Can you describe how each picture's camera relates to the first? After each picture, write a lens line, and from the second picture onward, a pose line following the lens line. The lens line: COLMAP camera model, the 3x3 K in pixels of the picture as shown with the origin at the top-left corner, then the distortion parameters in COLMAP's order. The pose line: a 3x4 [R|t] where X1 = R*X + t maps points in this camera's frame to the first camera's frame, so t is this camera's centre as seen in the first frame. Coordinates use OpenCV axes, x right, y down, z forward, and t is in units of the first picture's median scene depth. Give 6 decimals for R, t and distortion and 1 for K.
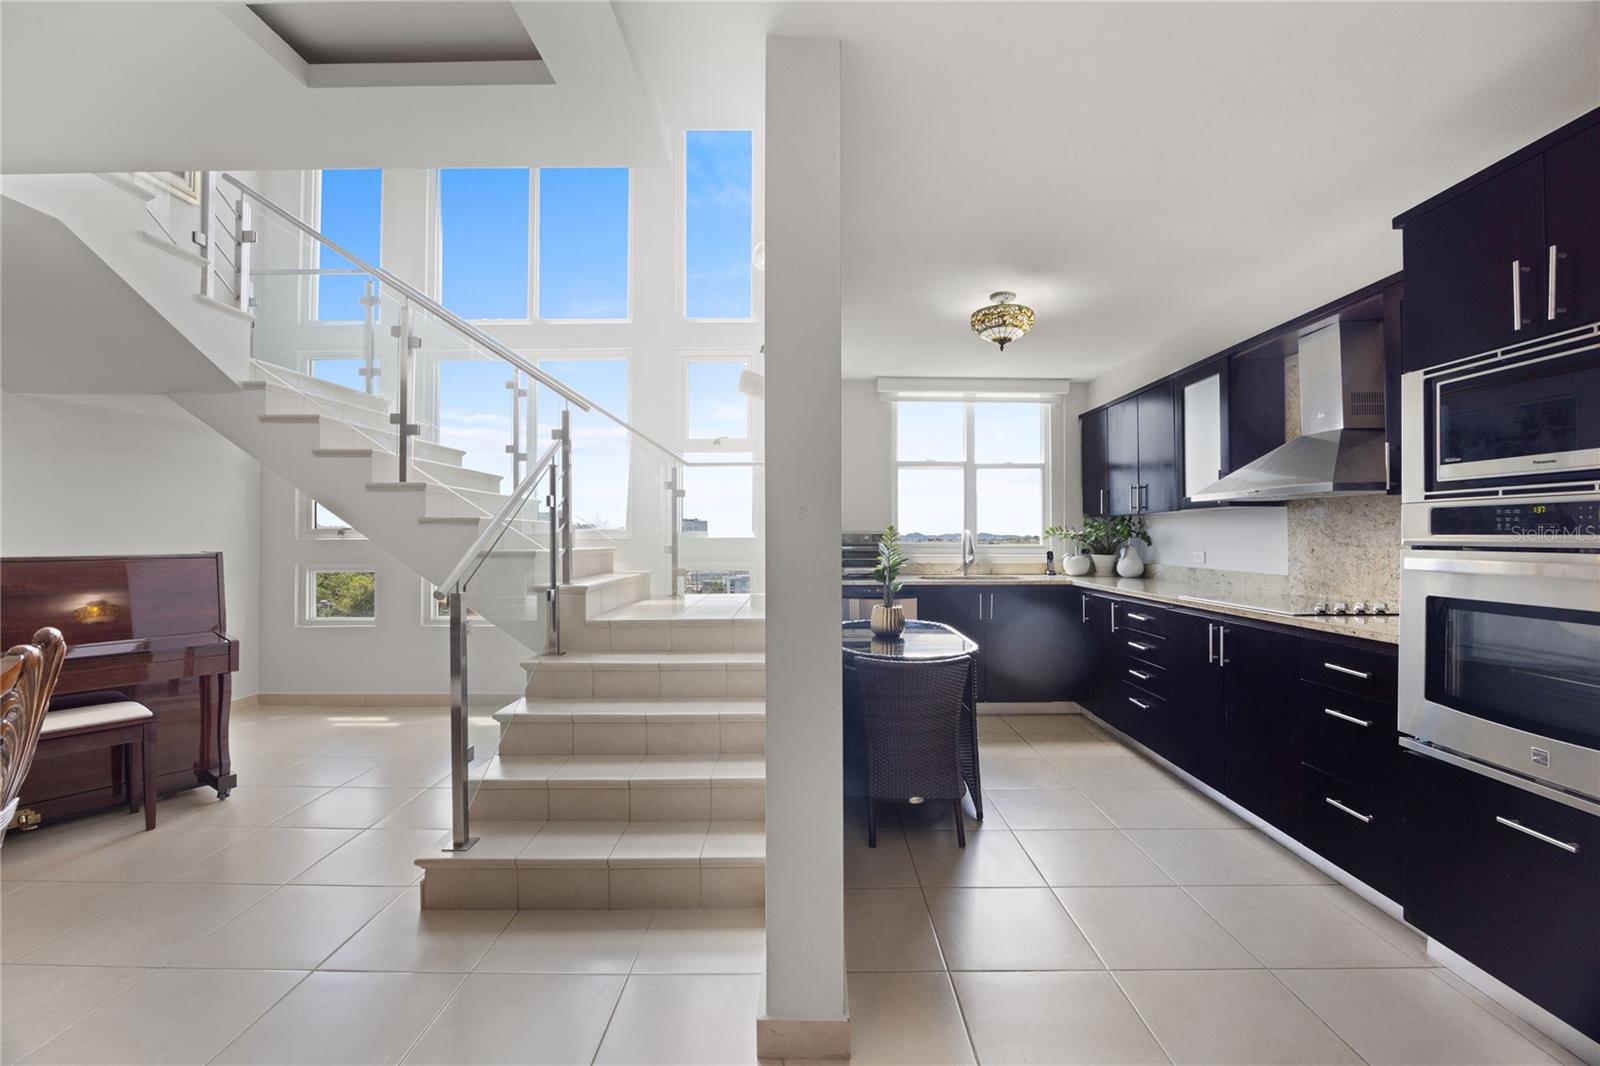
lens RADIAL K [[667.5, 0, 816.5], [0, 667.5, 528.0], [0, 0, 1]] dist [-0.005522, 0.000325]
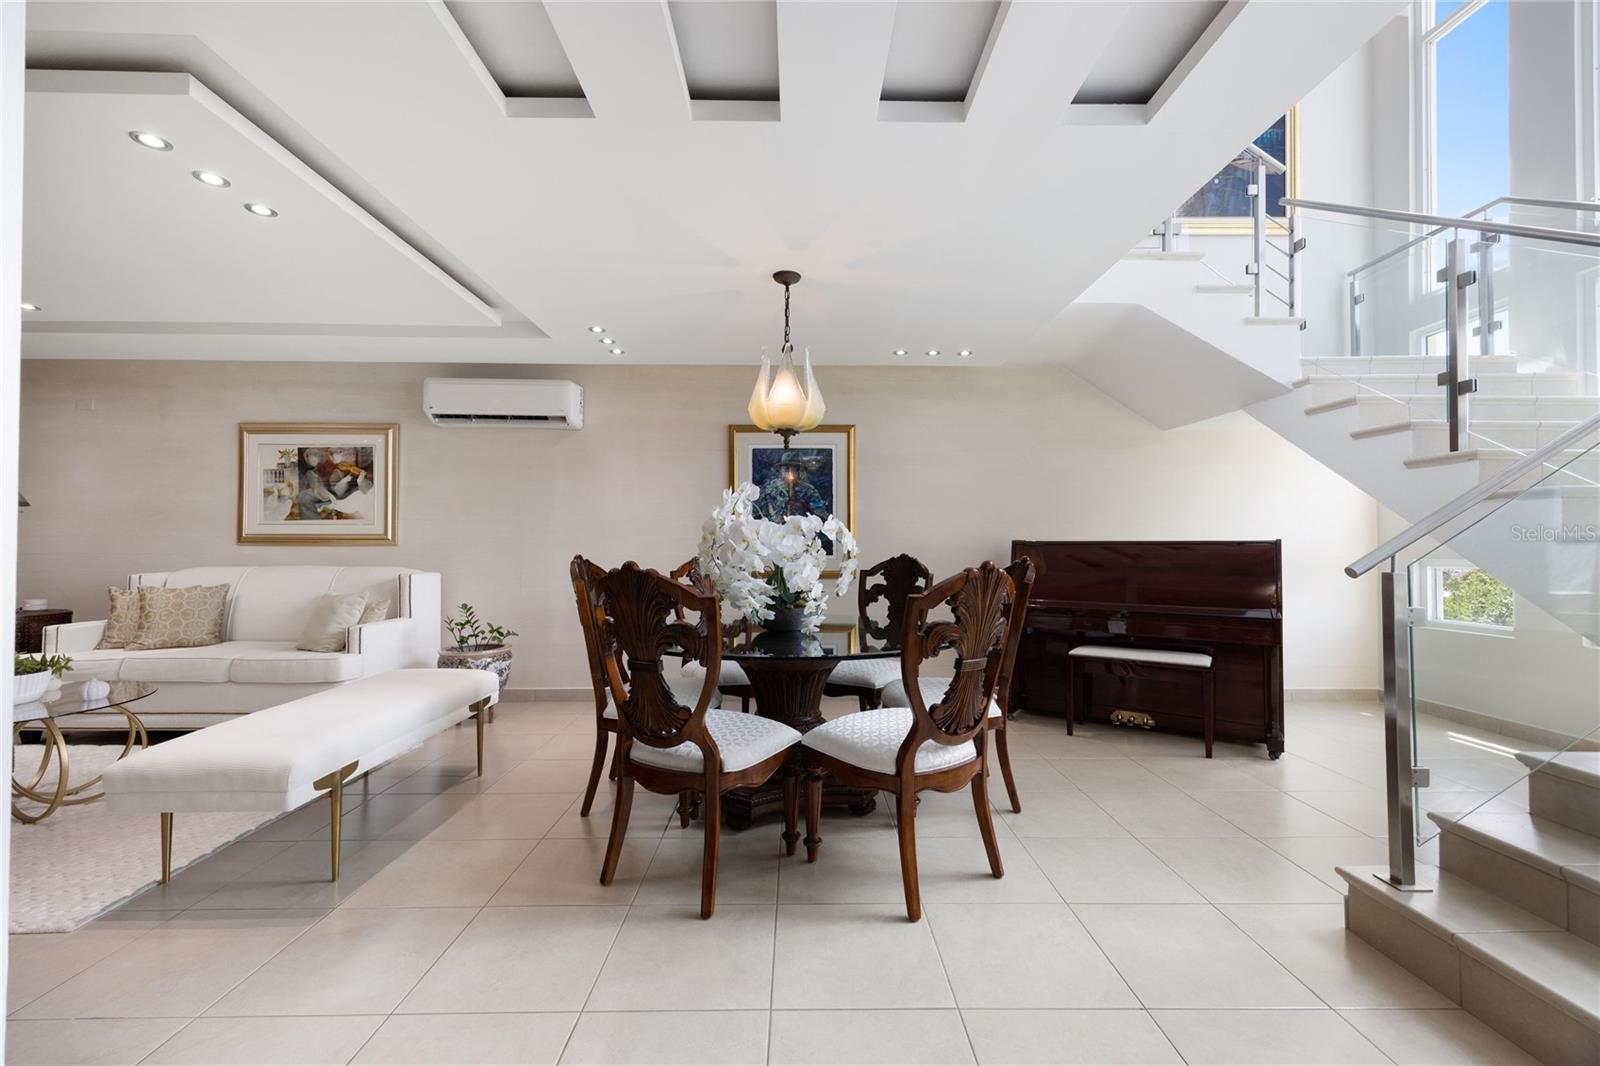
lens RADIAL K [[649.2, 0, 797.2], [0, 649.2, 532.6], [0, 0, 1]] dist [0.014483, 0.000426]
pose [[0.012095, -0.022822, -0.999666, 0.194230], [0.010281, 0.999690, -0.022698, 0.042335], [0.999874, -0.010003, 0.012326, 0.183388]]
